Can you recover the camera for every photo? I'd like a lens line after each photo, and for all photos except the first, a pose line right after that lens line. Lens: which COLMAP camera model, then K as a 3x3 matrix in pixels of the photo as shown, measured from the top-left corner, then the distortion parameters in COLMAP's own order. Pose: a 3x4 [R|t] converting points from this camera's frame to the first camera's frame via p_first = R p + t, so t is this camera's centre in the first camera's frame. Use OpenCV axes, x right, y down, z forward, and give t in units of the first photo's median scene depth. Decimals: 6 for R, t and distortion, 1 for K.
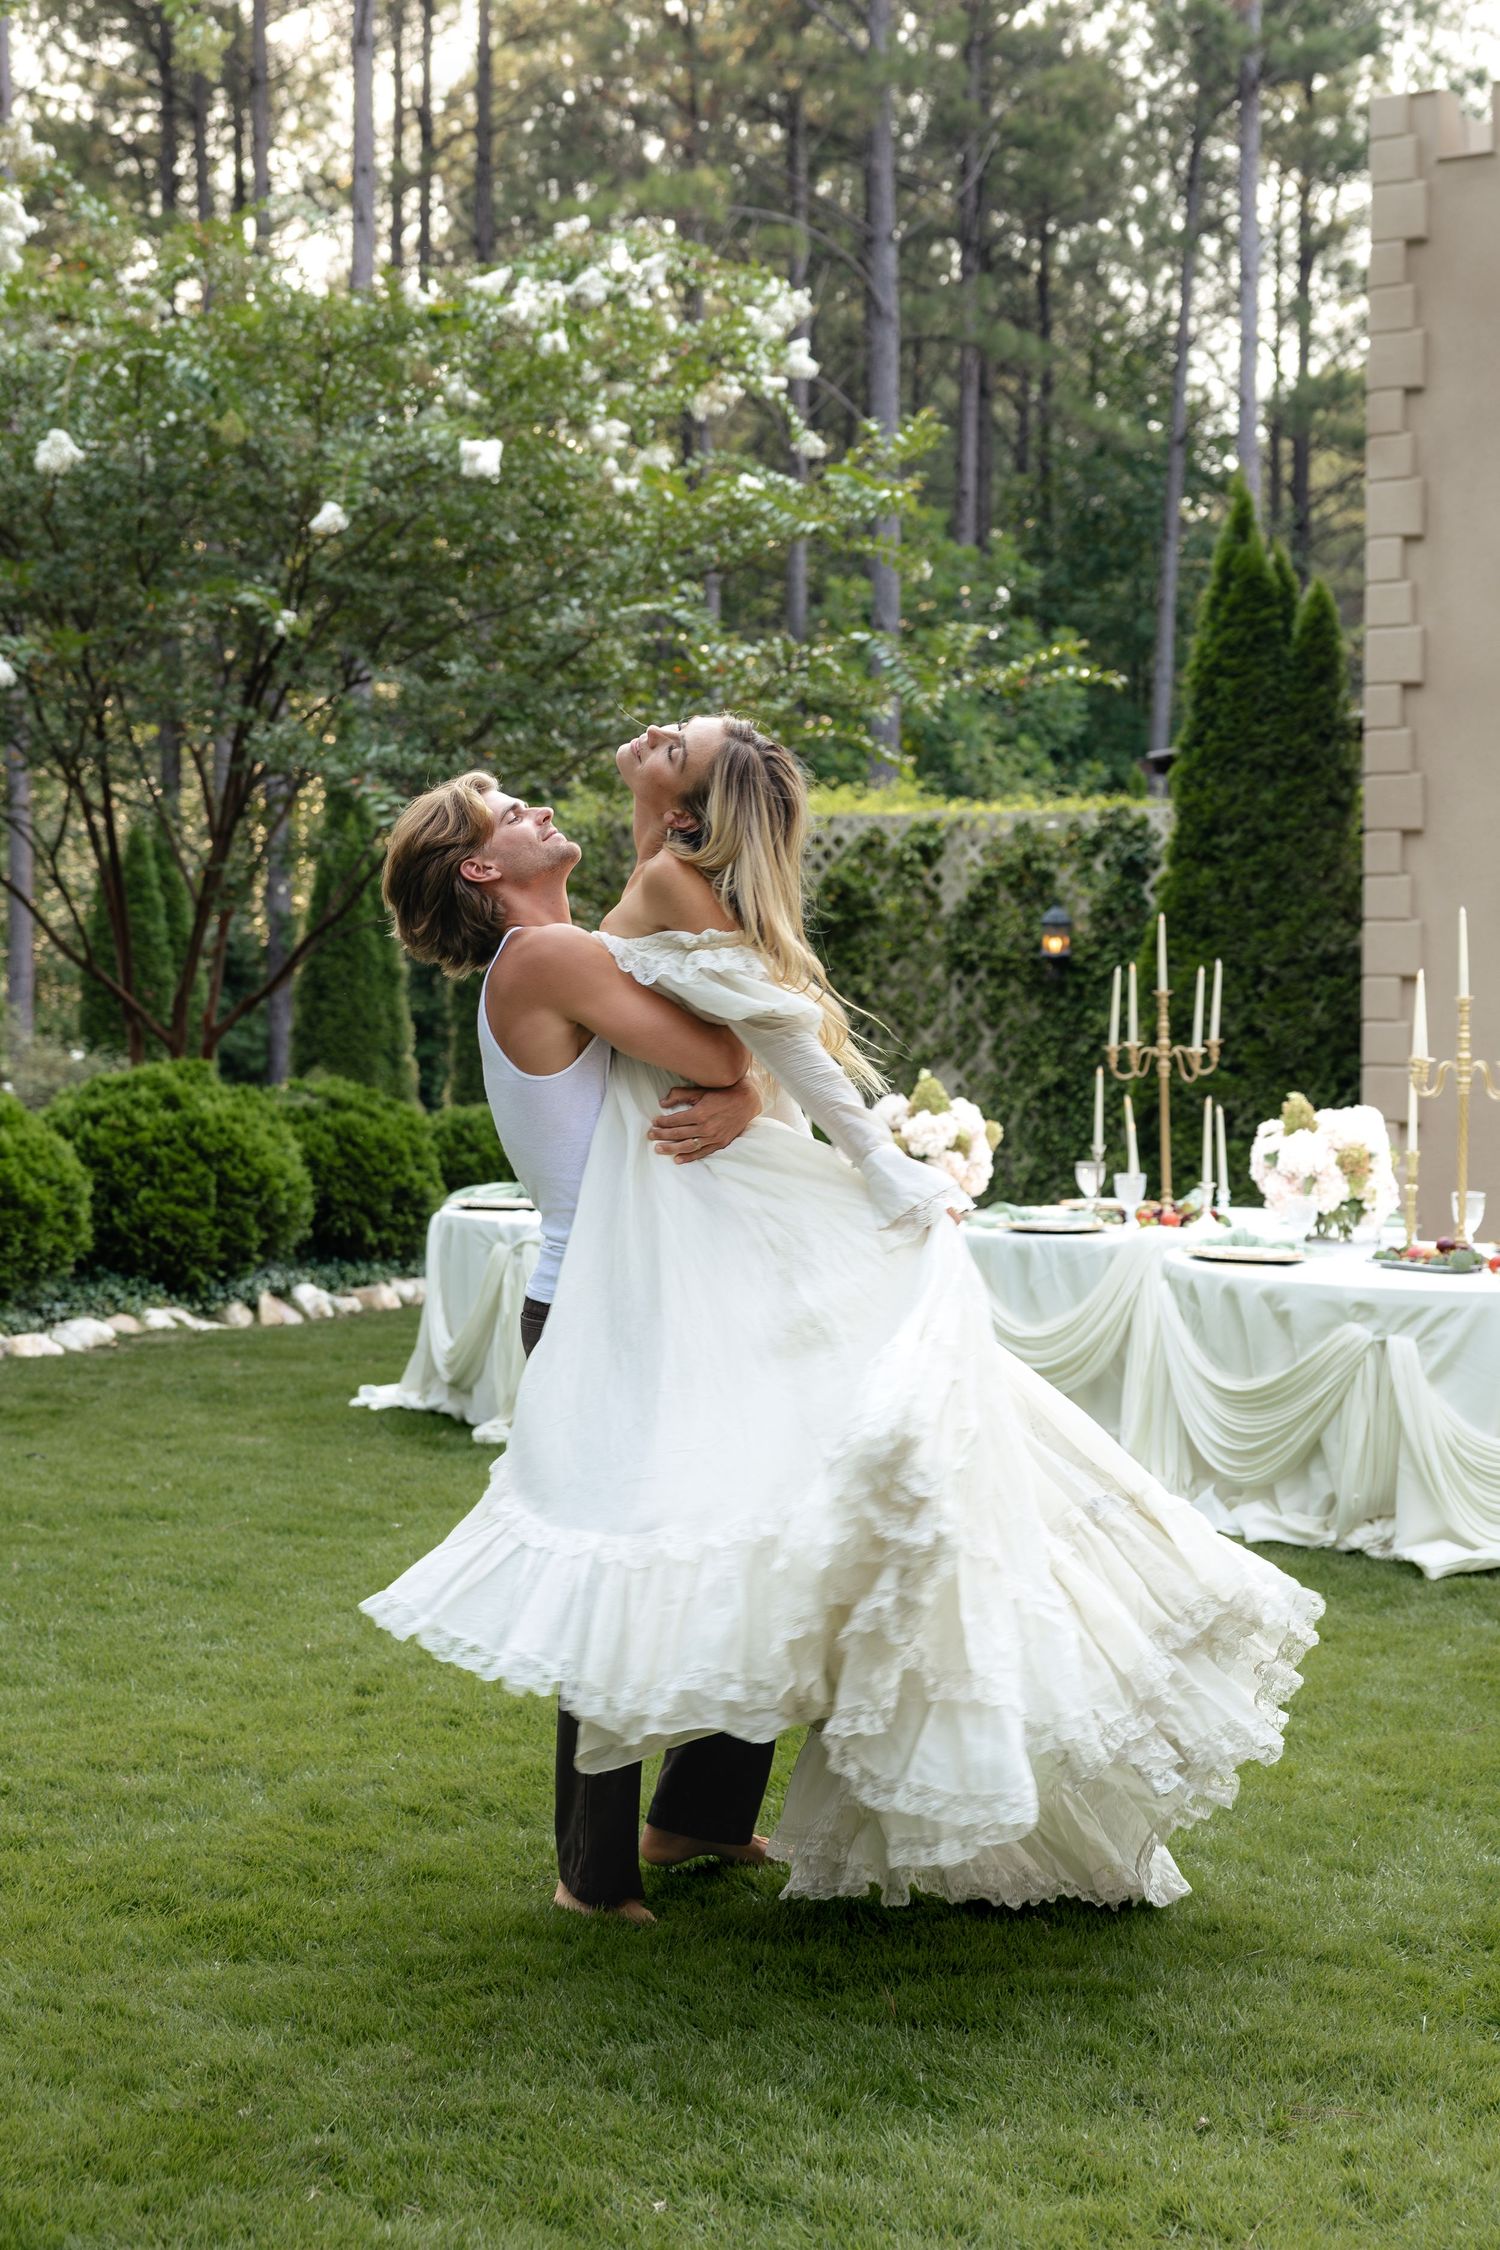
lens RADIAL K [[4176.1, 0, 750.0], [0, 4176.1, 1125.0], [0, 0, 1]] dist [0.016820, -0.097329]
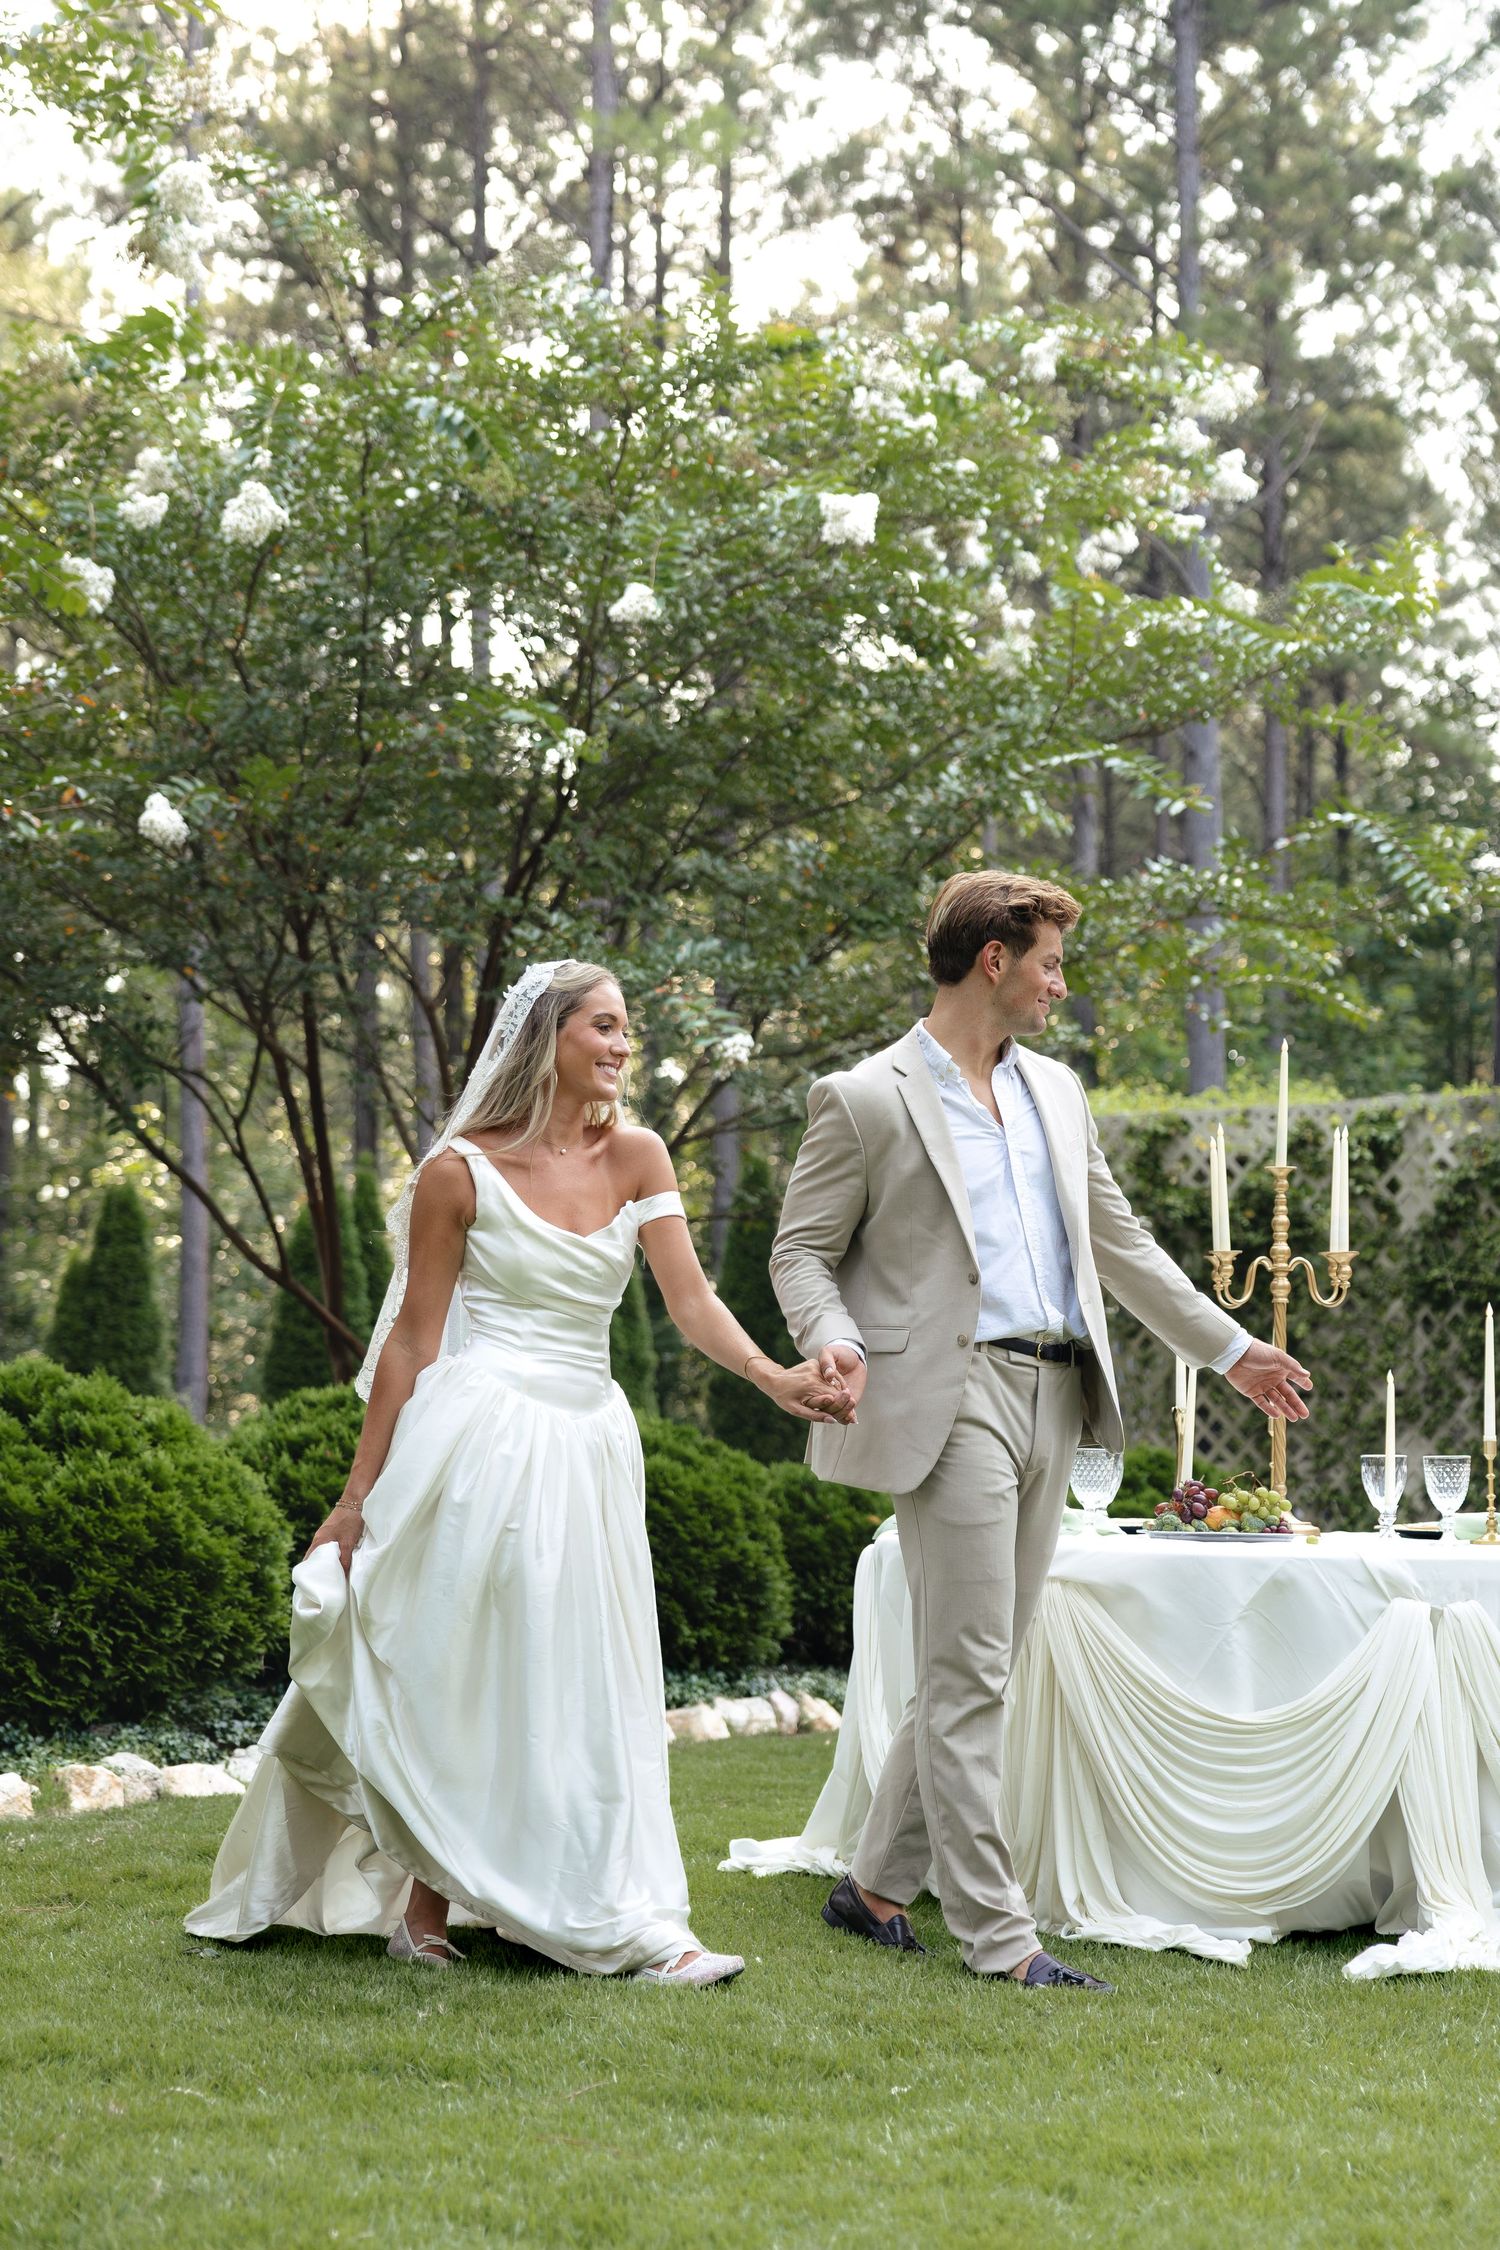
lens RADIAL K [[4088.3, 0, 750.0], [0, 4088.3, 1125.0], [0, 0, 1]] dist [0.066182, -0.178824]
pose [[0.999278, -0.006252, -0.037475, -0.054106], [0.001614, 0.992464, -0.122524, 0.025927], [0.037959, 0.122375, 0.991758, 0.314942]]
